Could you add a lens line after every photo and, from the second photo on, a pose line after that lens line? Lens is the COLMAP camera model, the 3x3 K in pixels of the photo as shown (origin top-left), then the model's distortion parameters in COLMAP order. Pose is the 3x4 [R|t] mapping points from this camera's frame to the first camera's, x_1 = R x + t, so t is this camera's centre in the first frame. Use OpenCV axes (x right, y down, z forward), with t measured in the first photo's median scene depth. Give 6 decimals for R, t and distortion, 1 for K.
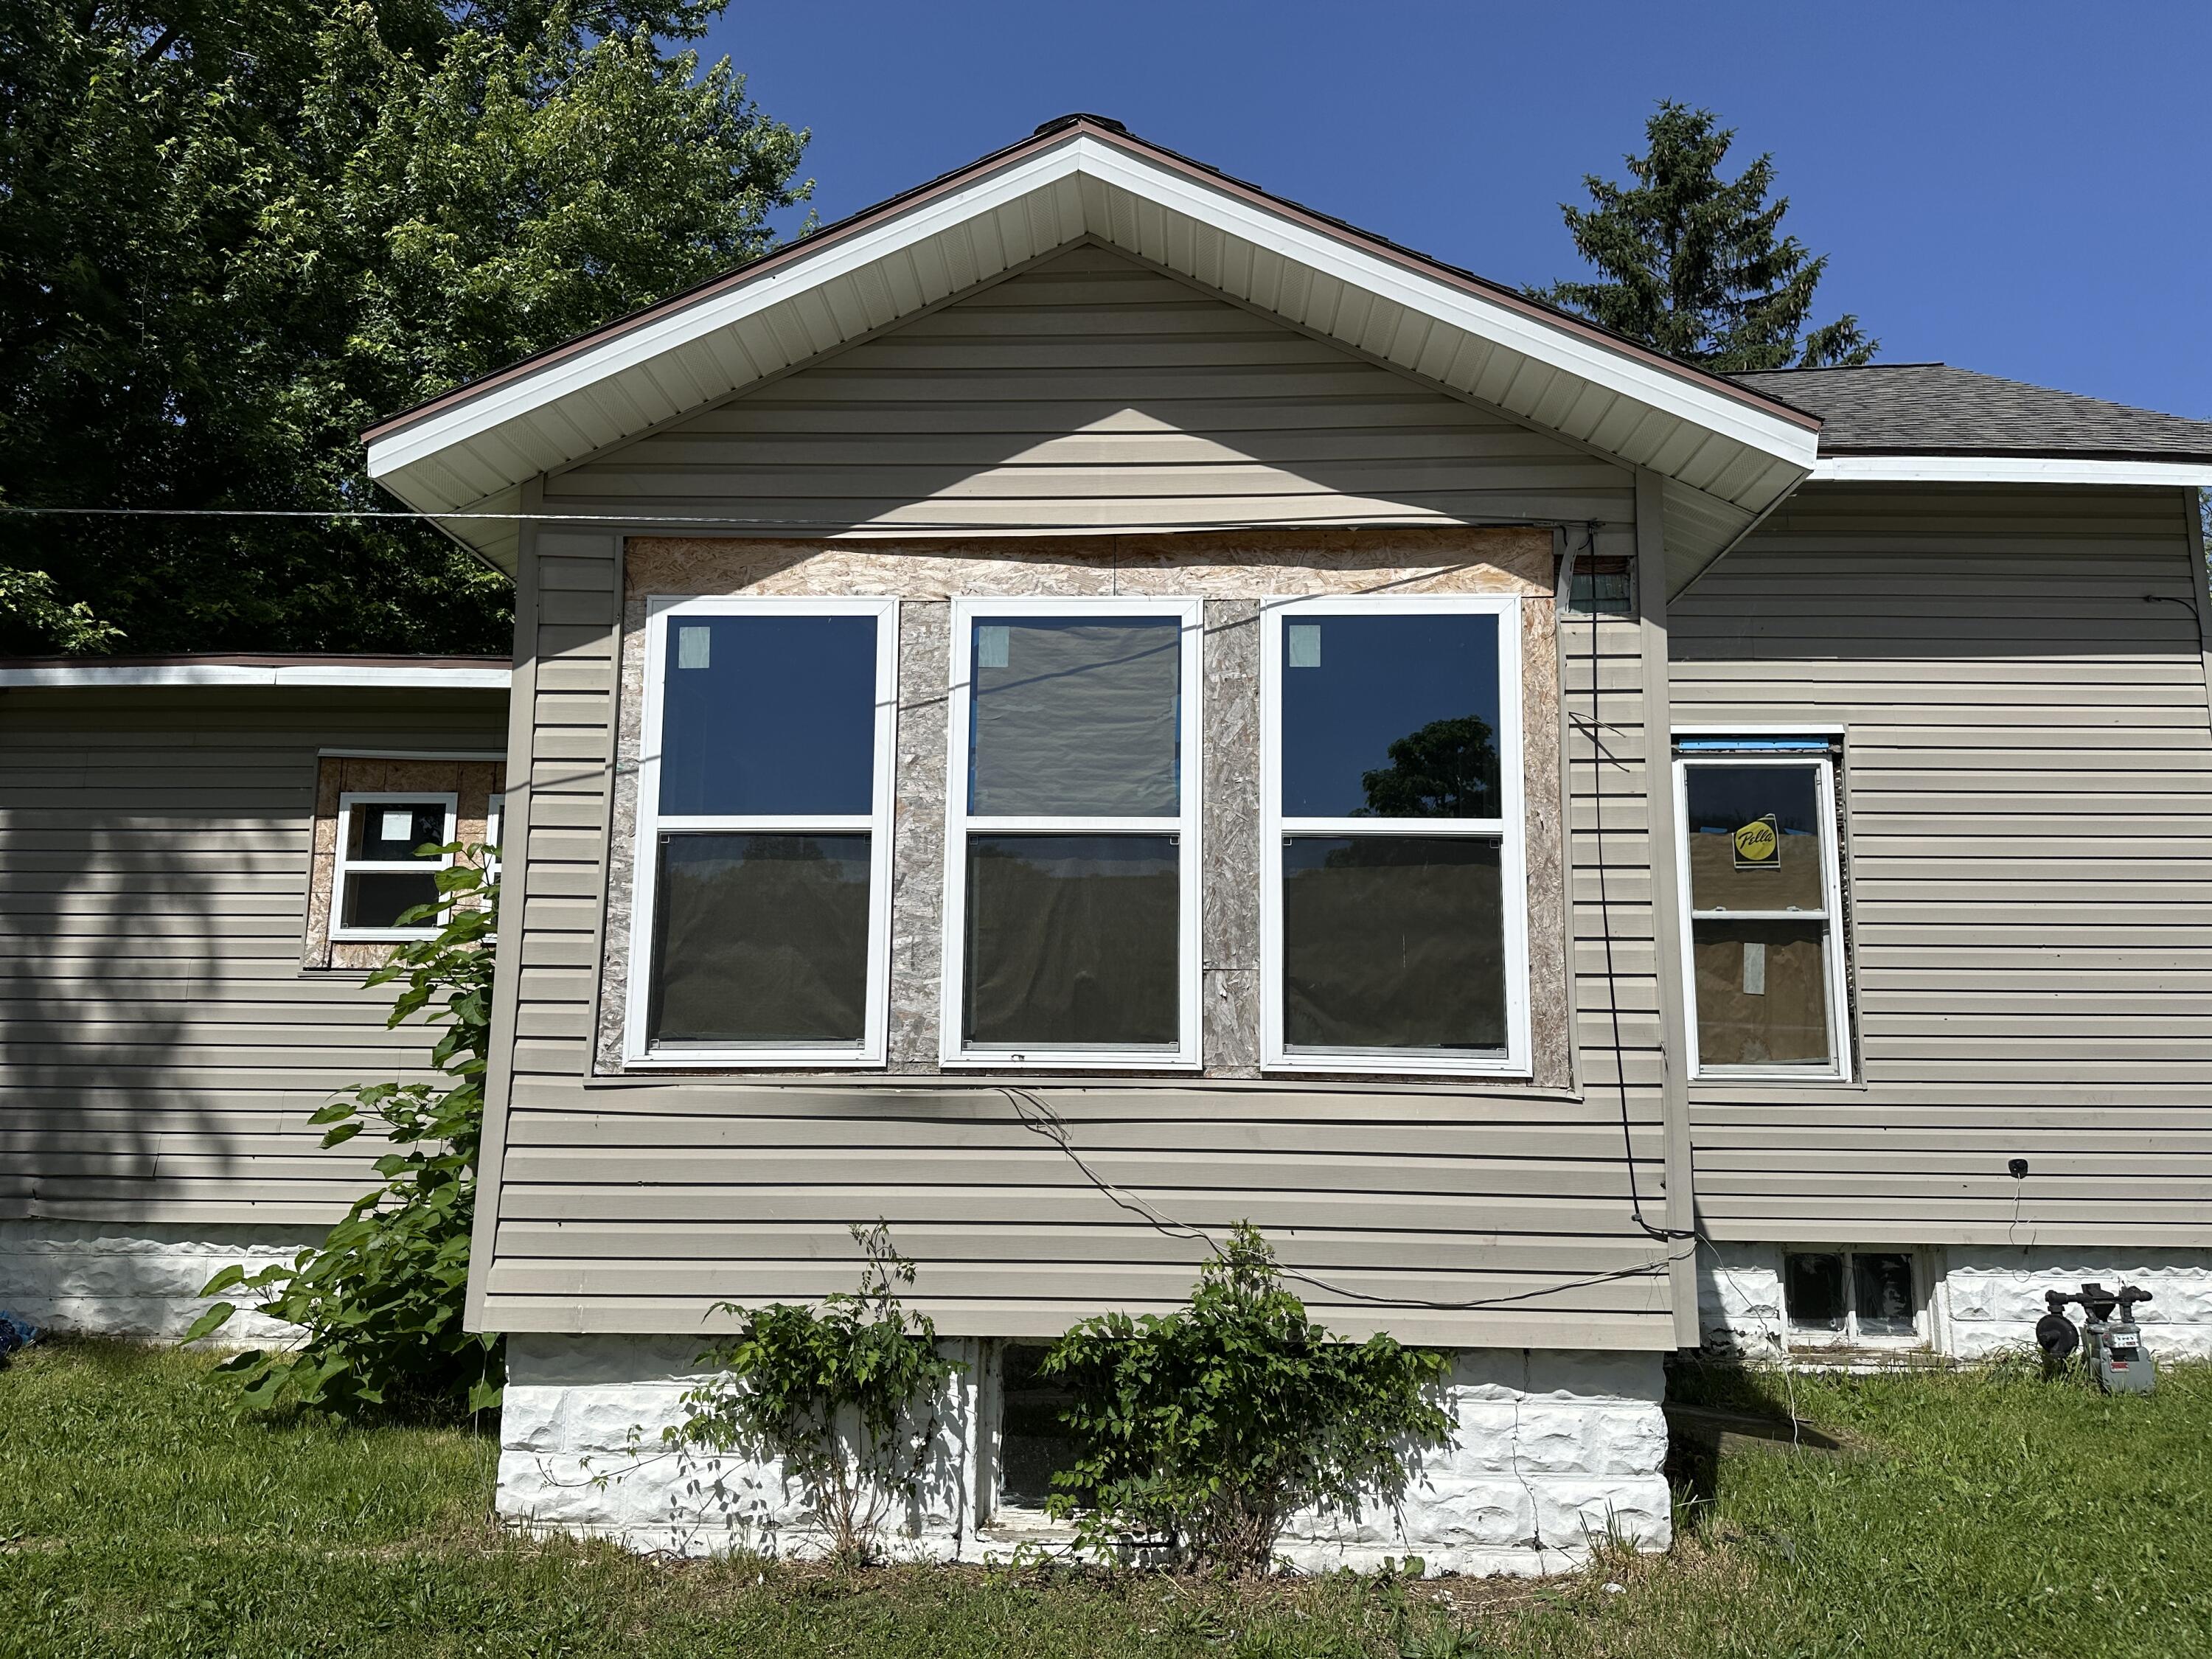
lens RADIAL K [[1573.8, 0, 1106.0], [0, 1573.8, 829.5], [0, 0, 1]] dist [0.000625, 0.000925]
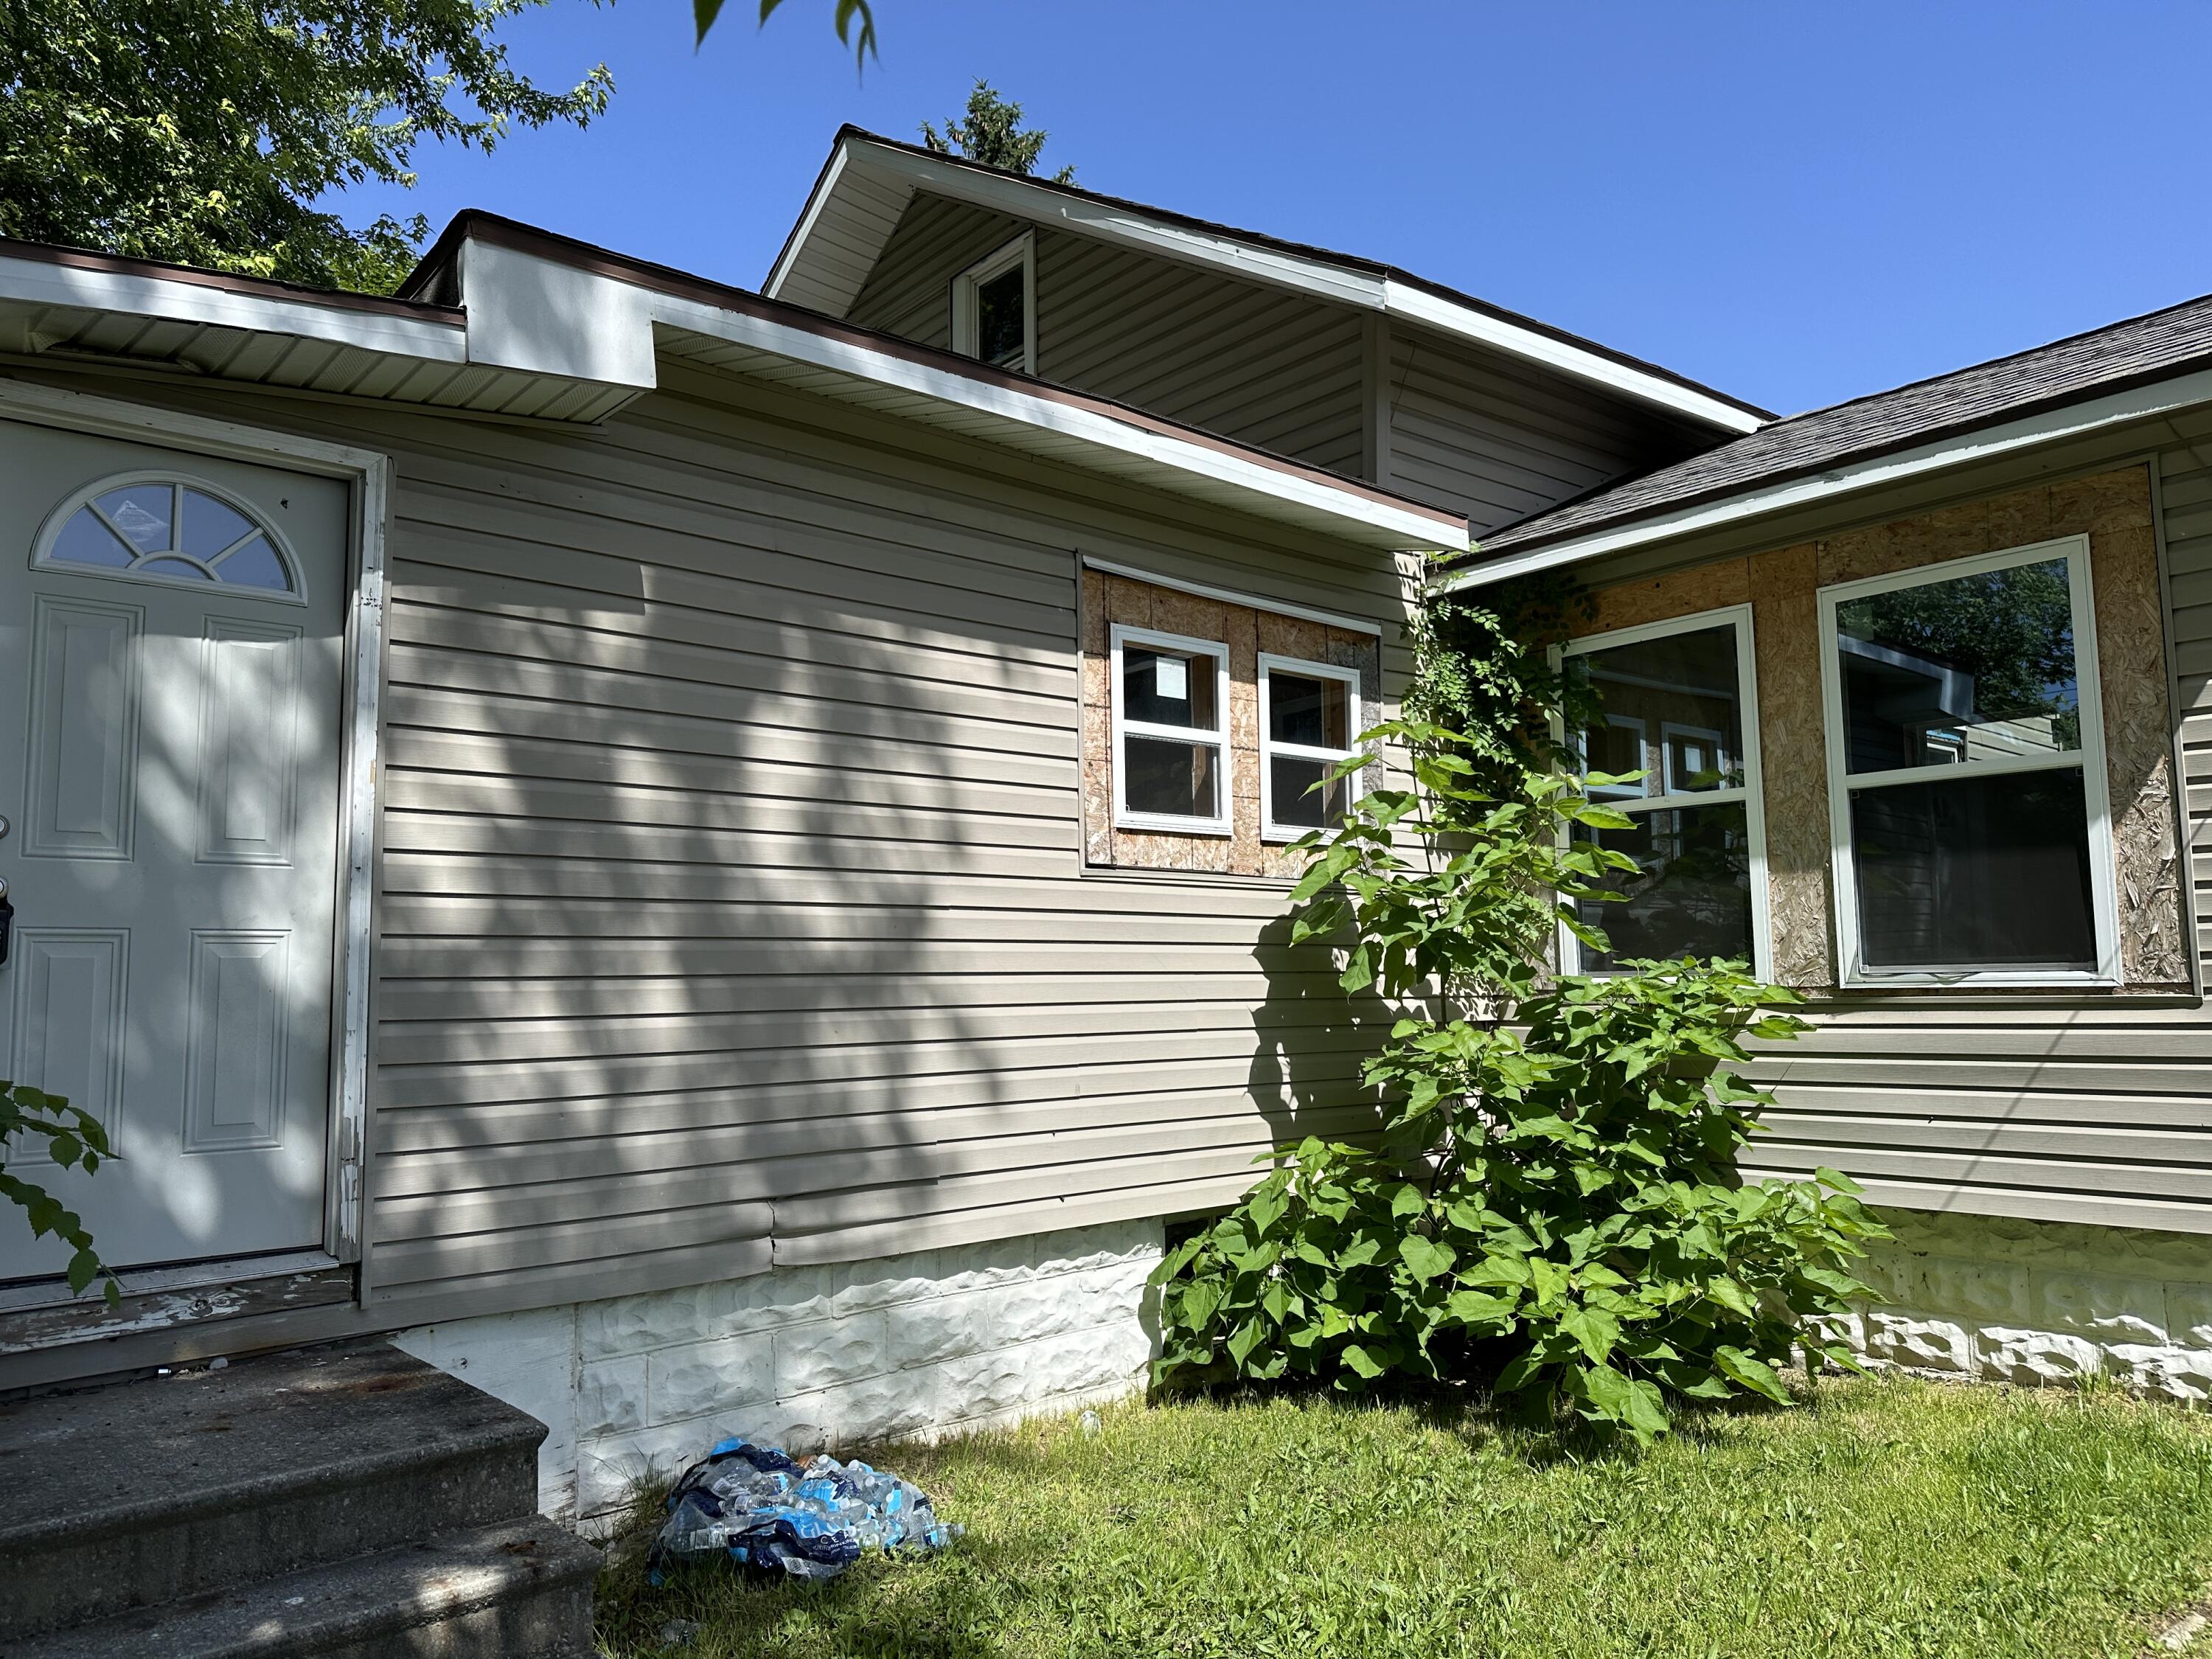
lens RADIAL K [[1538.0, 0, 1106.0], [0, 1538.0, 829.5], [0, 0, 1]] dist [0.079038, -0.000507]
pose [[0.718569, 0.050384, 0.693628, -0.984223], [-0.084105, 0.996348, 0.014756, 0.061181], [-0.690351, -0.068941, 0.720182, 0.494099]]
